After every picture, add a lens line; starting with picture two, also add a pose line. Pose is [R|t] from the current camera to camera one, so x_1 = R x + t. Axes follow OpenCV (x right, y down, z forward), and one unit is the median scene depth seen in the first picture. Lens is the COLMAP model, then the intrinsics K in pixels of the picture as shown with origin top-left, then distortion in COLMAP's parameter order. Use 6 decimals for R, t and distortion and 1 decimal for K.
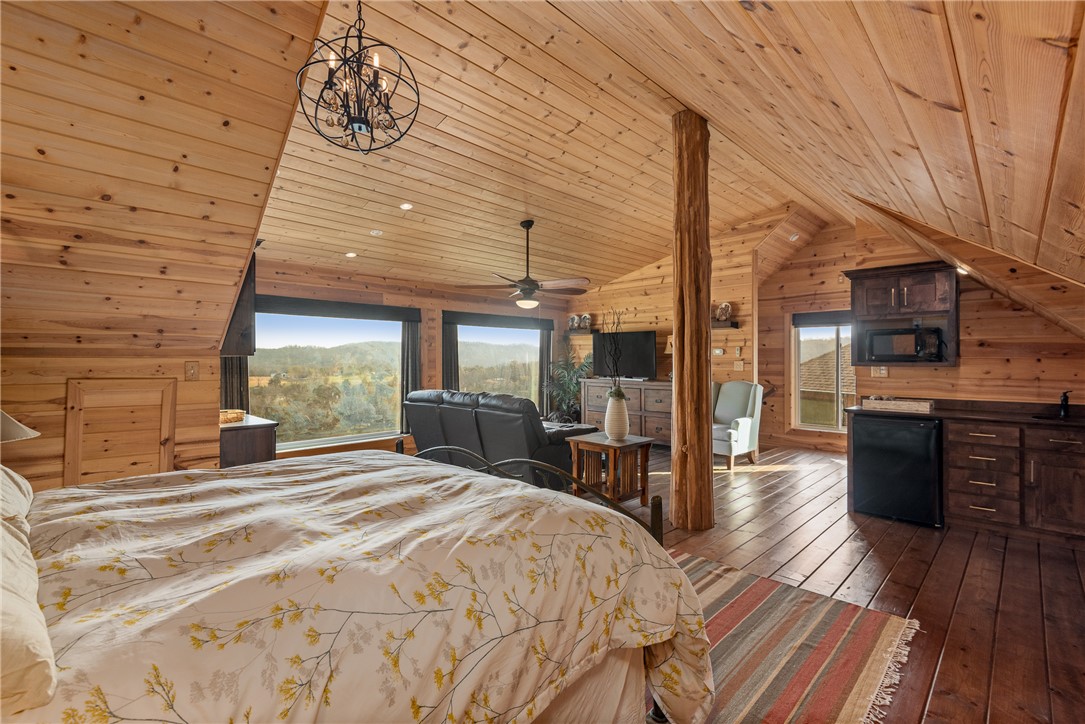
lens RADIAL K [[491.2, 0, 542.5], [0, 491.2, 362.0], [0, 0, 1]] dist [-0.001045, -0.000495]
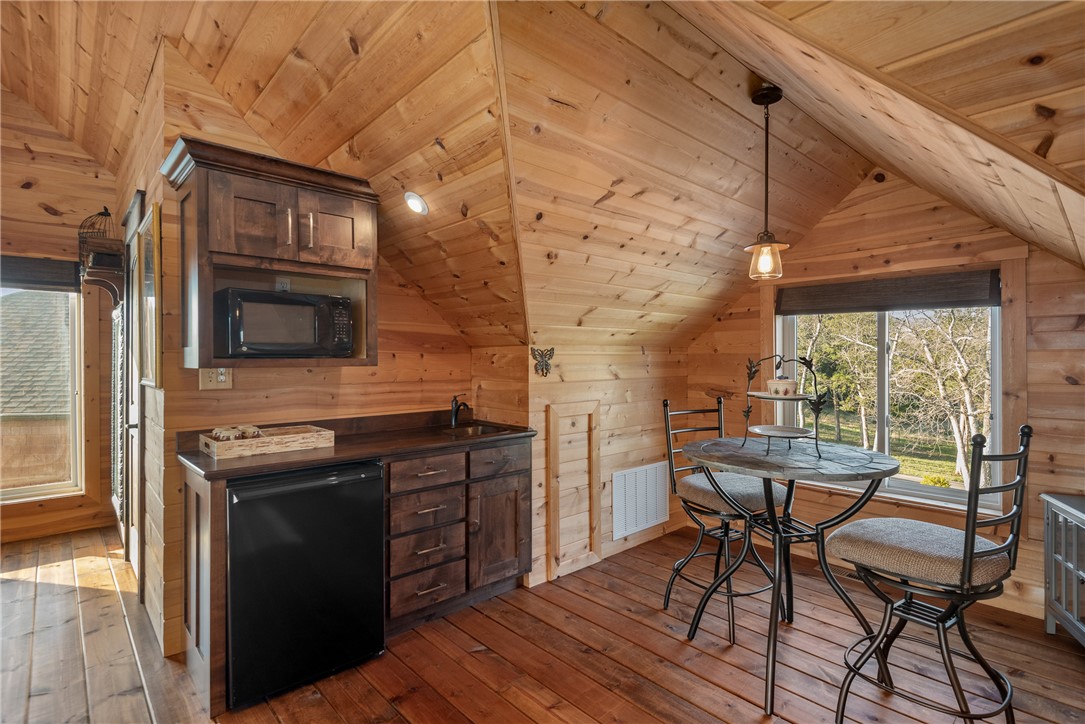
lens RADIAL K [[524.9, 0, 558.8], [0, 524.9, 357.4], [0, 0, 1]] dist [0.000569, -0.000305]
pose [[0.035188, 0.000962, 0.999380, 0.176977], [0.007331, 0.999972, -0.001220, 0.001599], [-0.999354, 0.007370, 0.035180, 0.636819]]
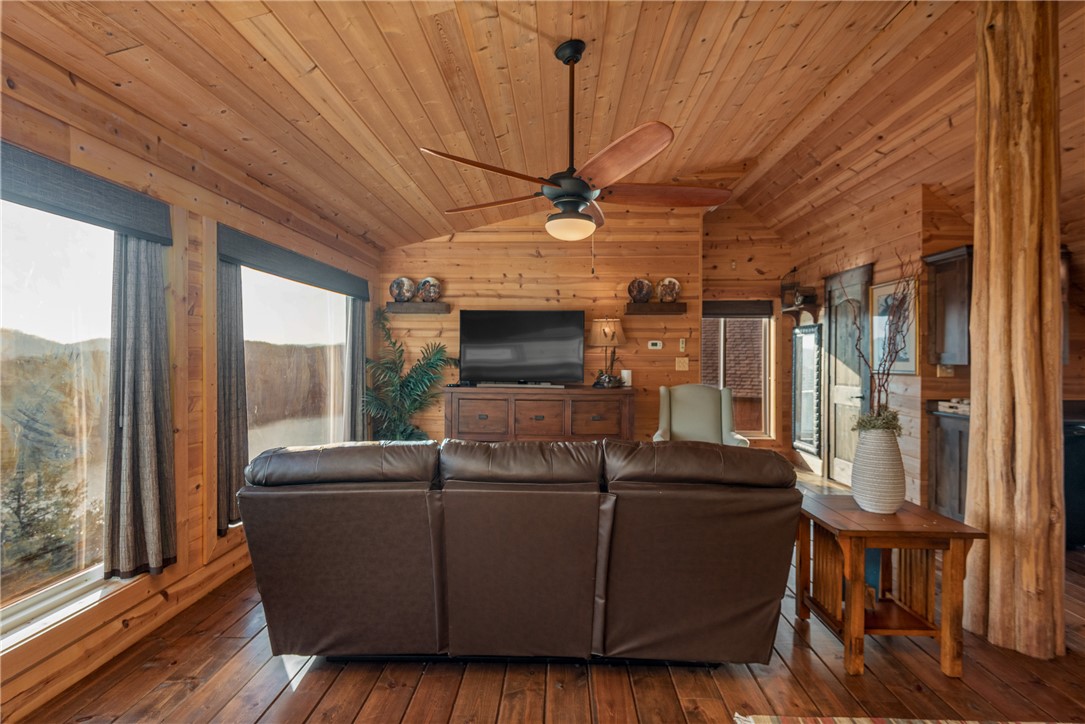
lens RADIAL K [[542.7, 0, 542.5], [0, 542.7, 362.0], [0, 0, 1]] dist [-0.001384, -0.000664]
pose [[0.737387, -0.002483, 0.675466, -0.458614], [-0.001954, 0.999981, 0.005810, 0.000455], [-0.675467, -0.005604, 0.737369, 0.774852]]
